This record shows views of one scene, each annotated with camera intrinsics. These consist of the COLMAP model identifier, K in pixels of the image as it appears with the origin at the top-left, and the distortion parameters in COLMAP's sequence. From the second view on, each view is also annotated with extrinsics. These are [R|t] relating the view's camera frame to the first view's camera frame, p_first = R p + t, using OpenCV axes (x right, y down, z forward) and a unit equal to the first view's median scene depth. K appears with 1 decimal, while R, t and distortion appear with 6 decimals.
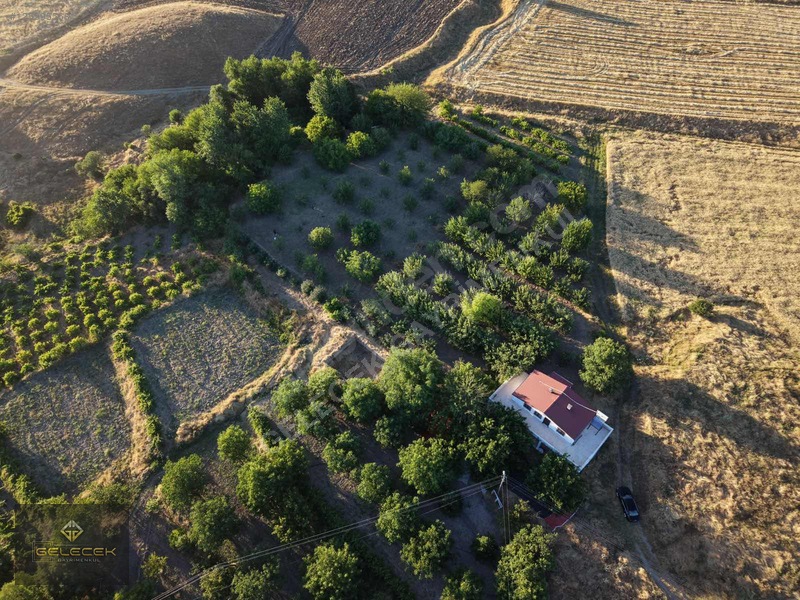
lens RADIAL K [[536.4, 0, 398.7], [0, 536.4, 298.6], [0, 0, 1]] dist [0.009866, -0.004878]
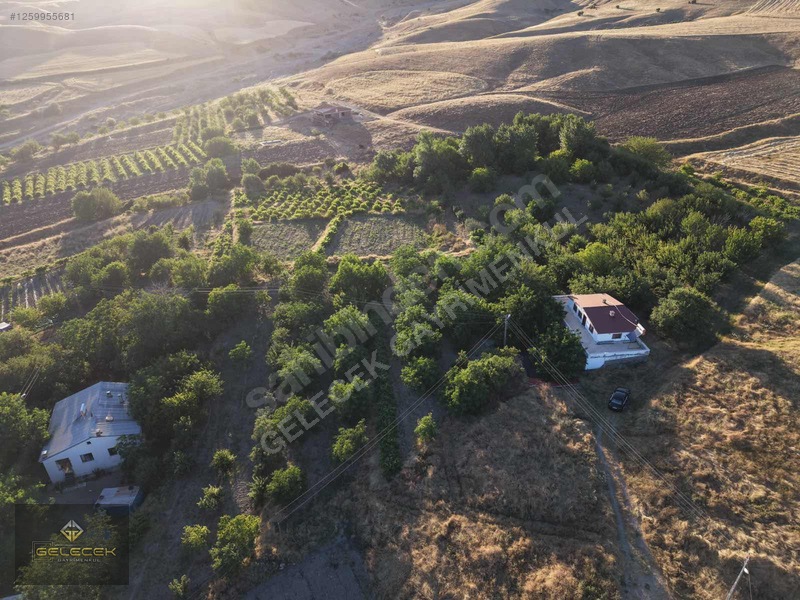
lens RADIAL K [[536.4, 0, 398.7], [0, 536.4, 298.6], [0, 0, 1]] dist [0.009866, -0.004878]
pose [[0.771736, 0.301557, -0.559899, 0.472844], [-0.465673, 0.867562, -0.174599, 0.450300], [0.433096, 0.395474, 0.809956, 0.016361]]
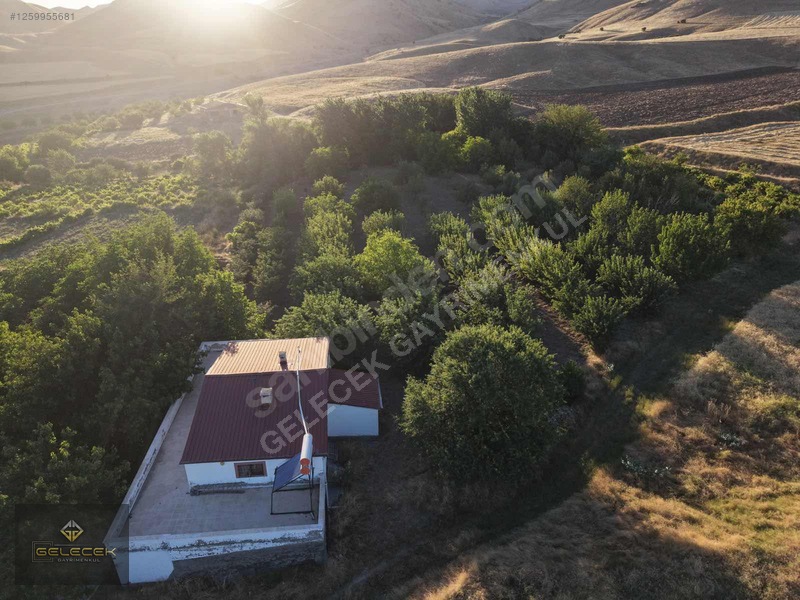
lens RADIAL K [[536.4, 0, 398.7], [0, 536.4, 298.6], [0, 0, 1]] dist [0.009866, -0.004878]
pose [[0.756866, 0.268755, -0.595755, 0.478377], [-0.484218, 0.842809, -0.234961, 0.160113], [0.438960, 0.466309, 0.768030, 0.630950]]
